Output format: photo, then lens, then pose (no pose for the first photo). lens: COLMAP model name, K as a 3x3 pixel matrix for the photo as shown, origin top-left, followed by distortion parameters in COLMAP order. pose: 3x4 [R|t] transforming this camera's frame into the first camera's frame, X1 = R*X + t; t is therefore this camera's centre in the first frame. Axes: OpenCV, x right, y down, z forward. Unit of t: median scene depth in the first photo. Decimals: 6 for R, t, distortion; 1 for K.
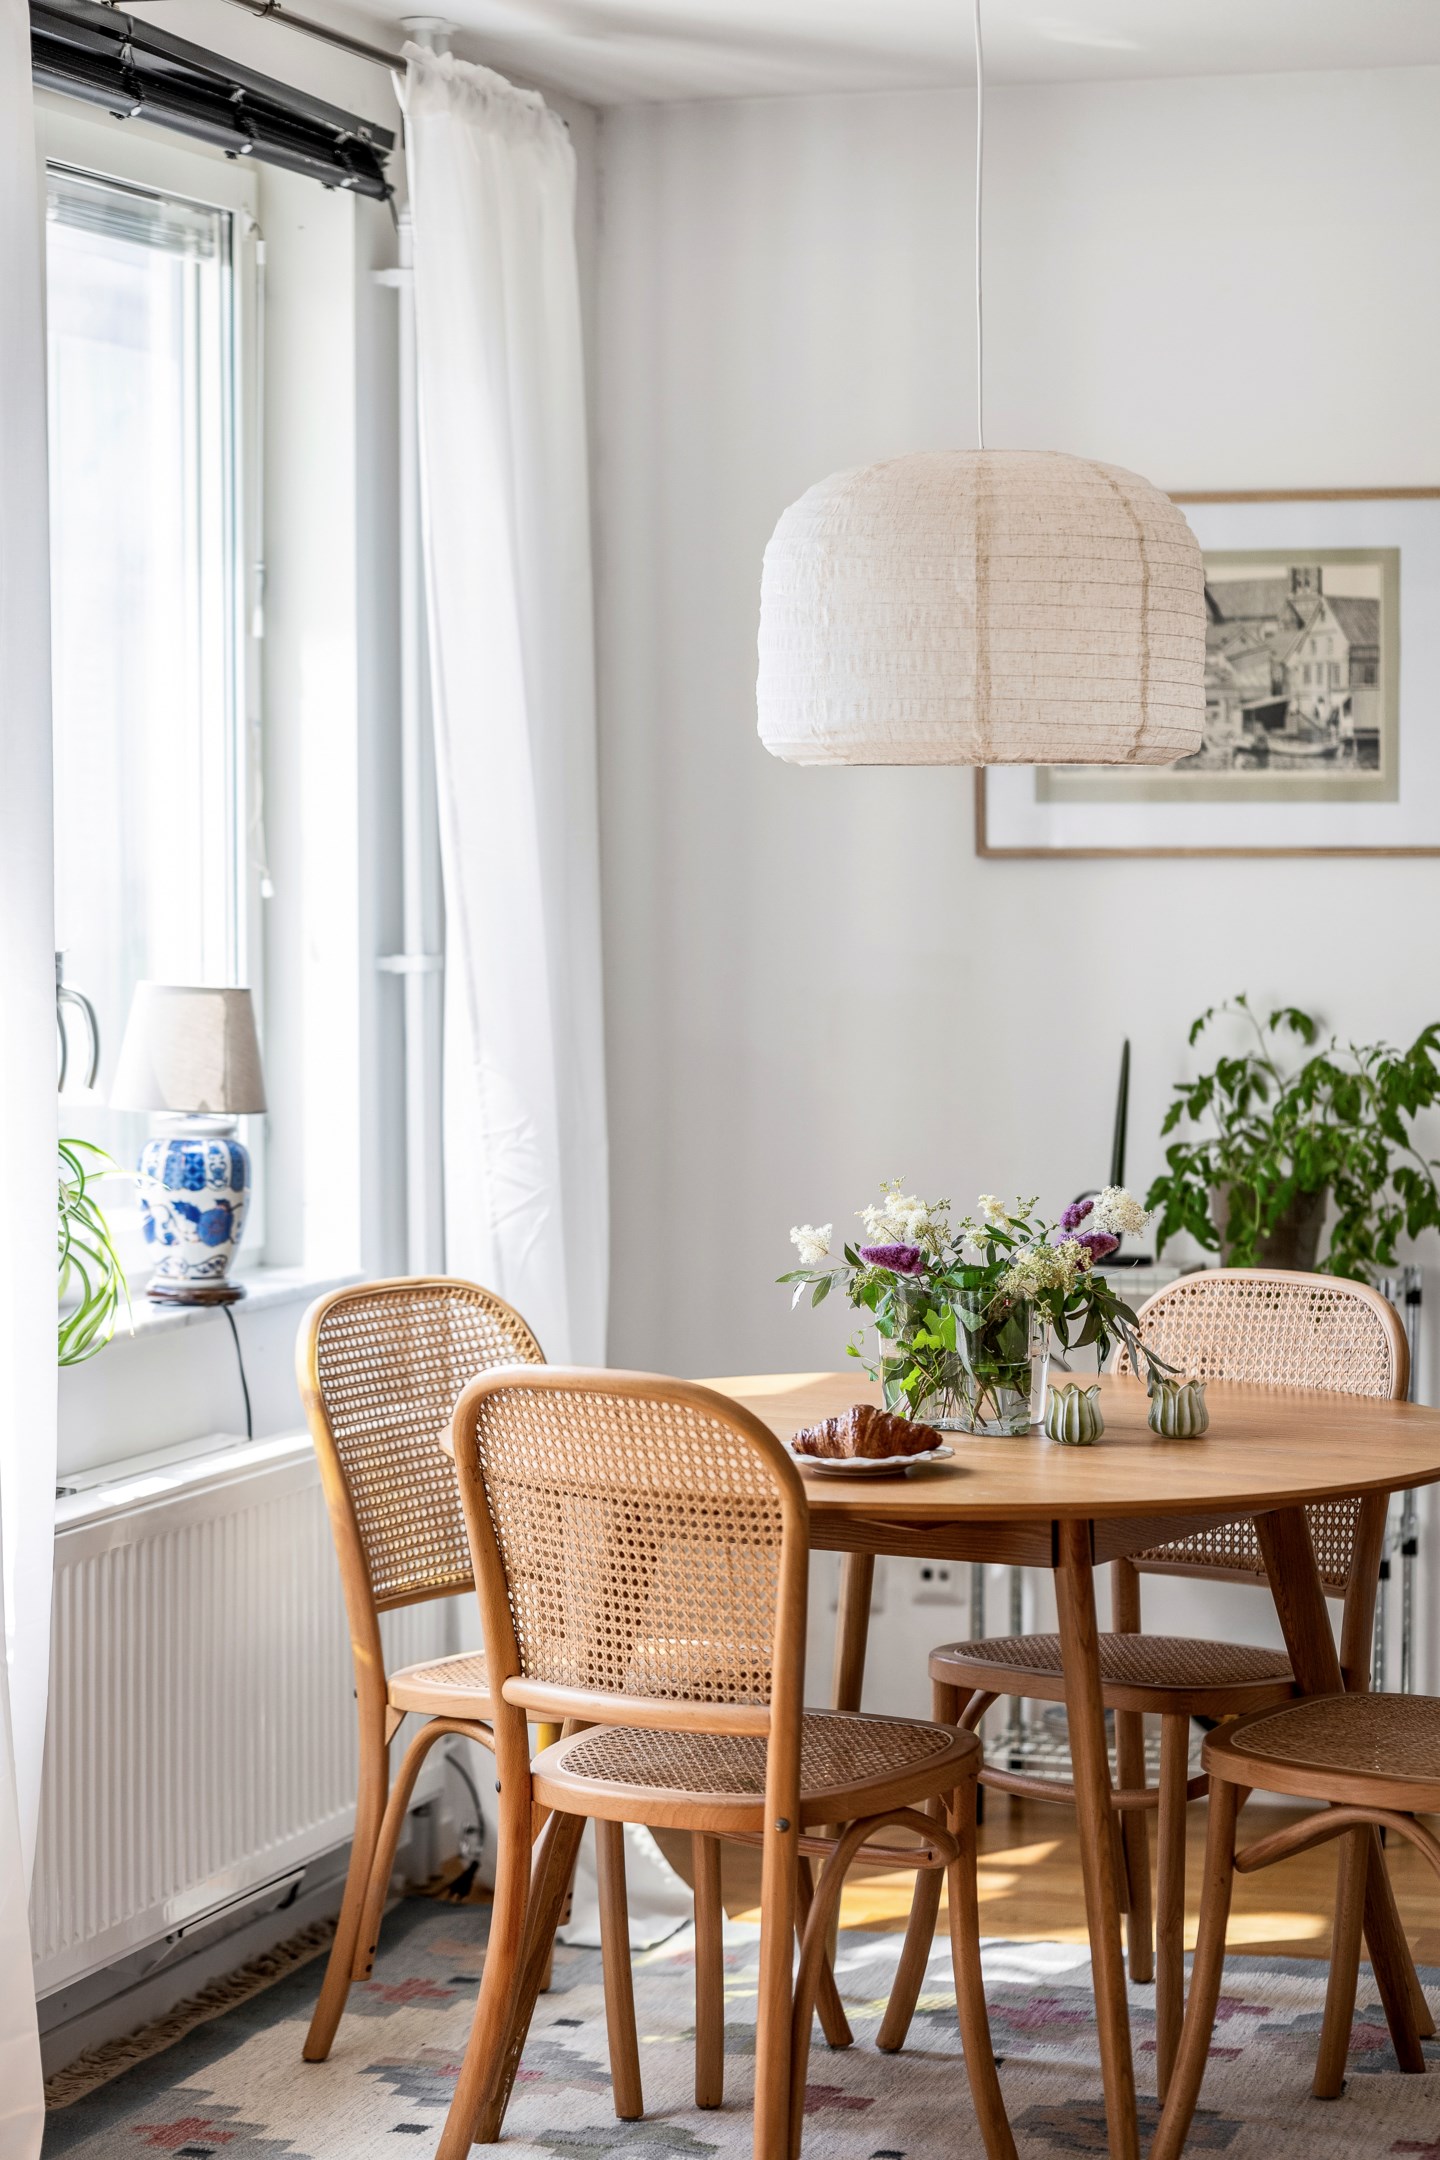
lens RADIAL K [[5121.7, 0, 725.6], [0, 5121.7, 990.8], [0, 0, 1]] dist [0.024023, -0.382839]
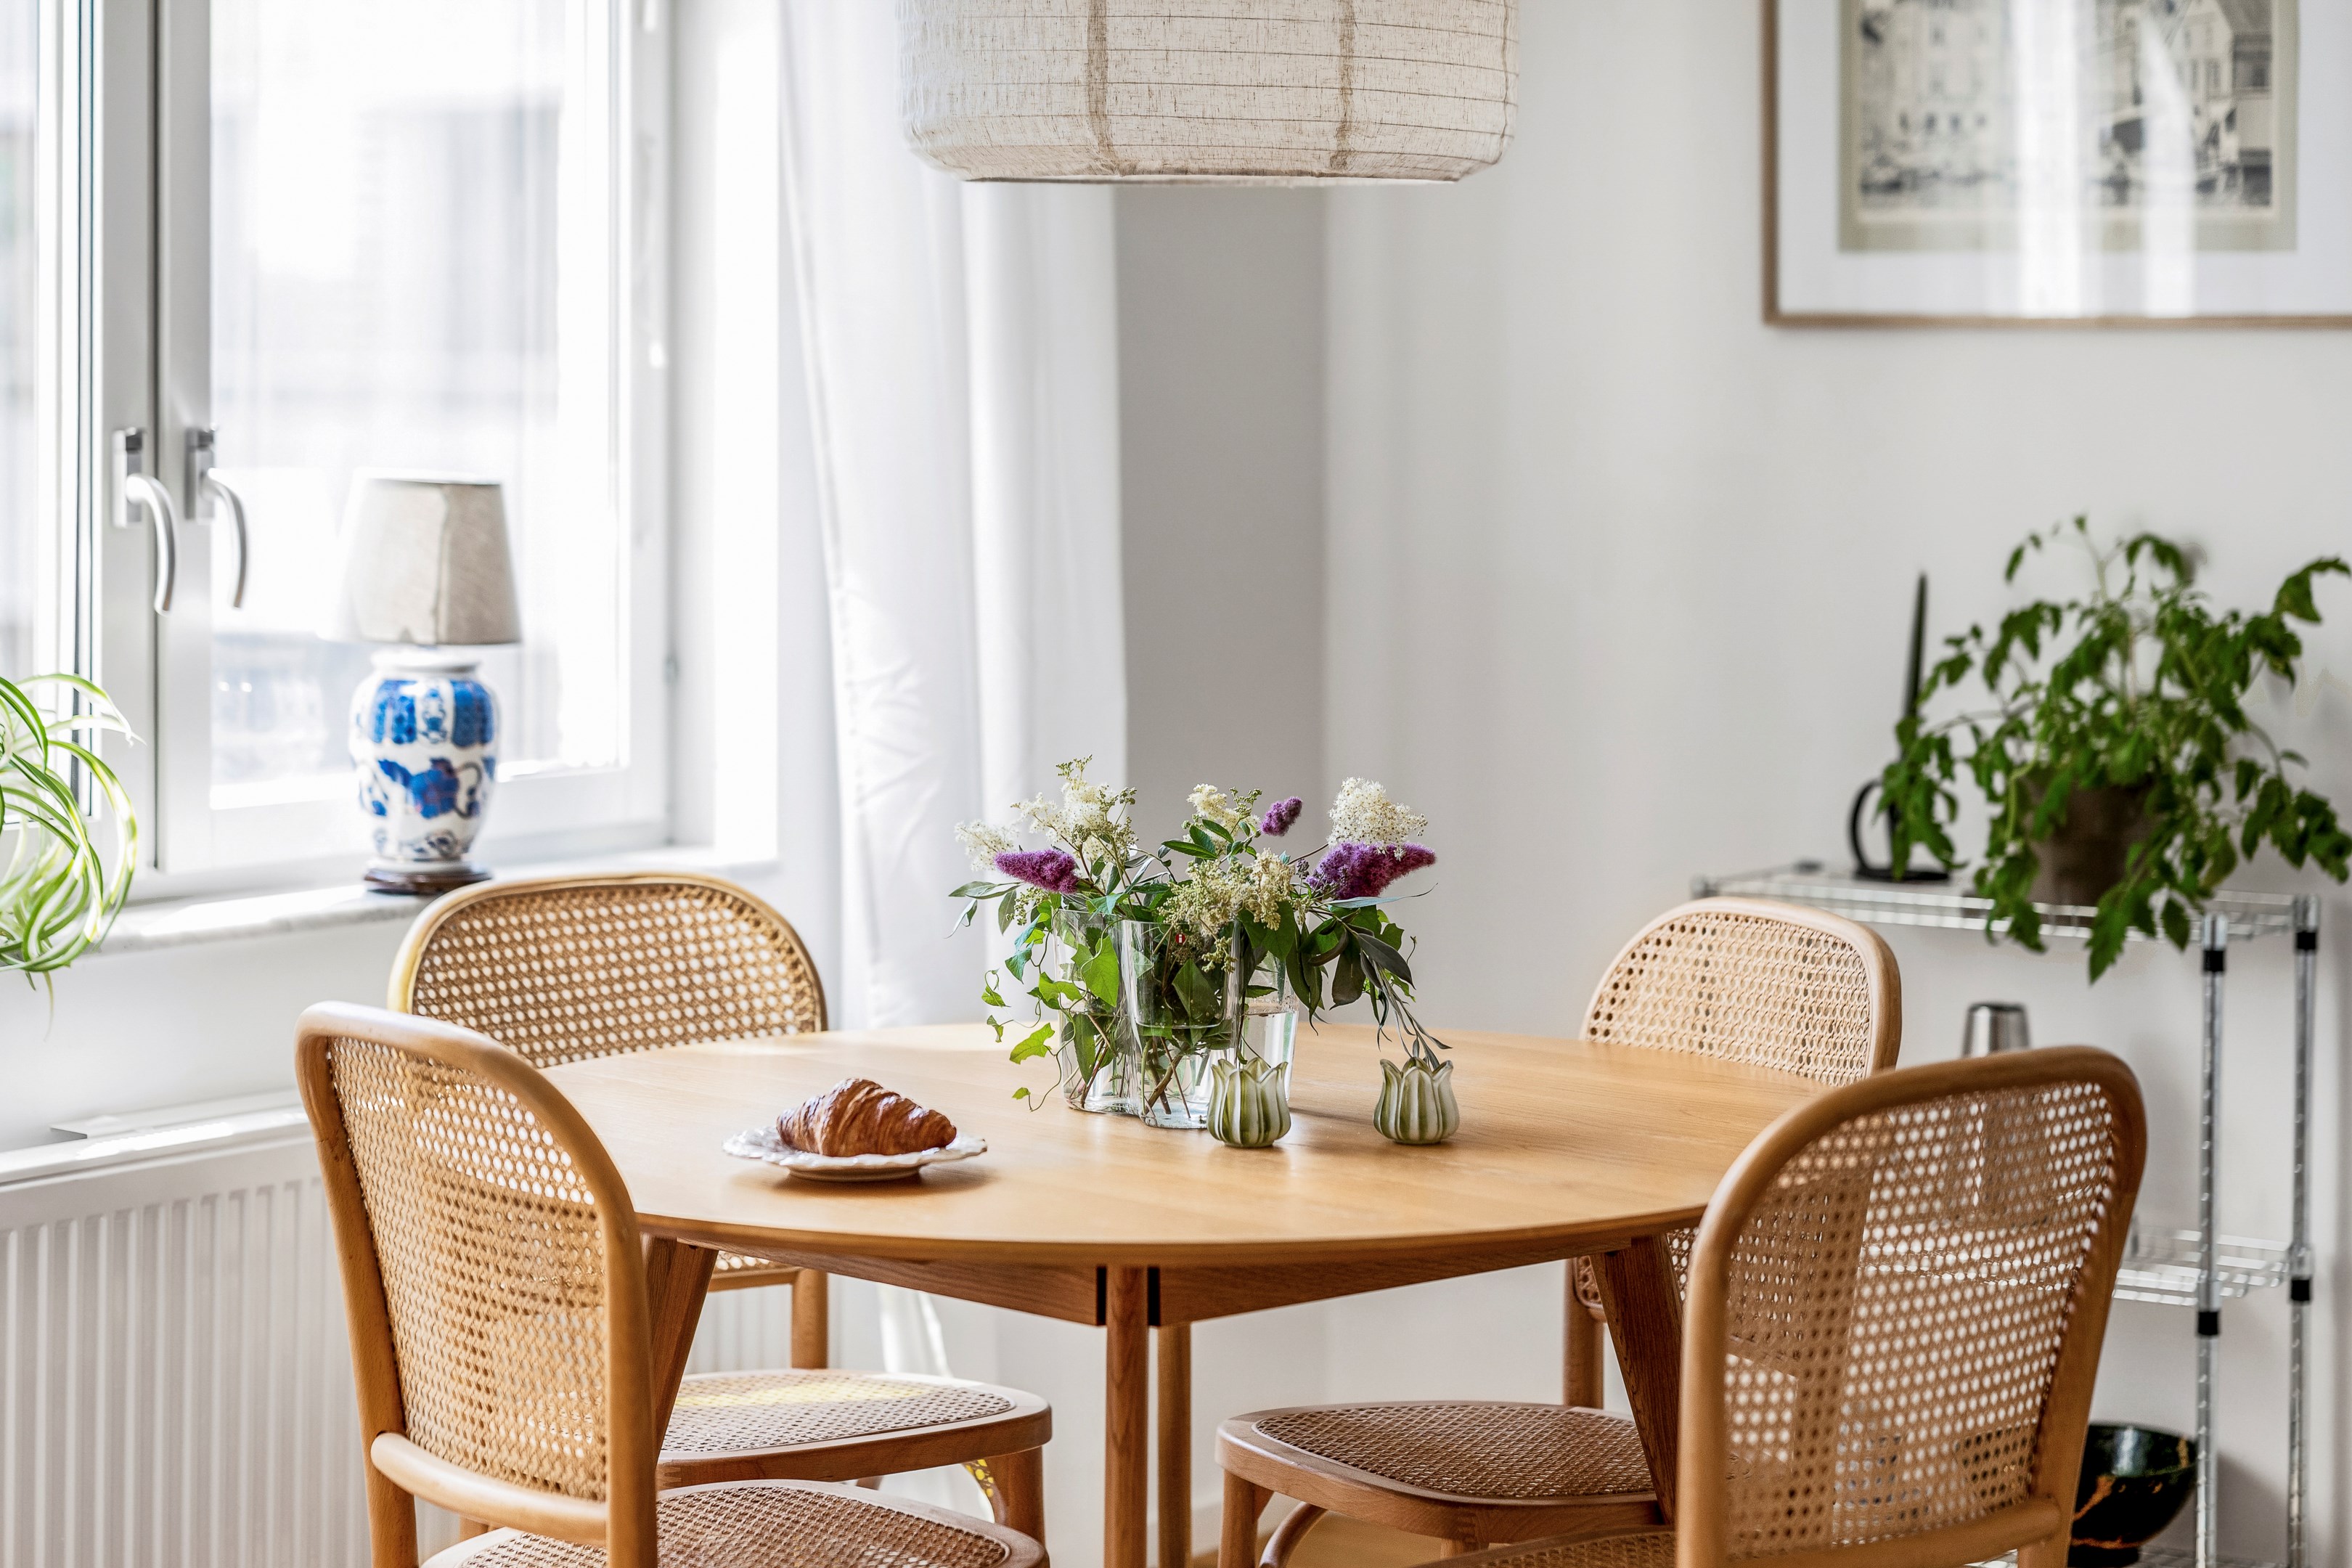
lens RADIAL K [[5616.2, 0, 1173.8], [0, 5616.2, 330.7], [0, 0, 1]] dist [0.009497, -0.083180]
pose [[0.952223, 0.006179, -0.305342, 0.271748], [-0.015677, 0.999466, -0.028666, -0.000689], [0.305002, 0.032083, 0.951811, 0.243127]]
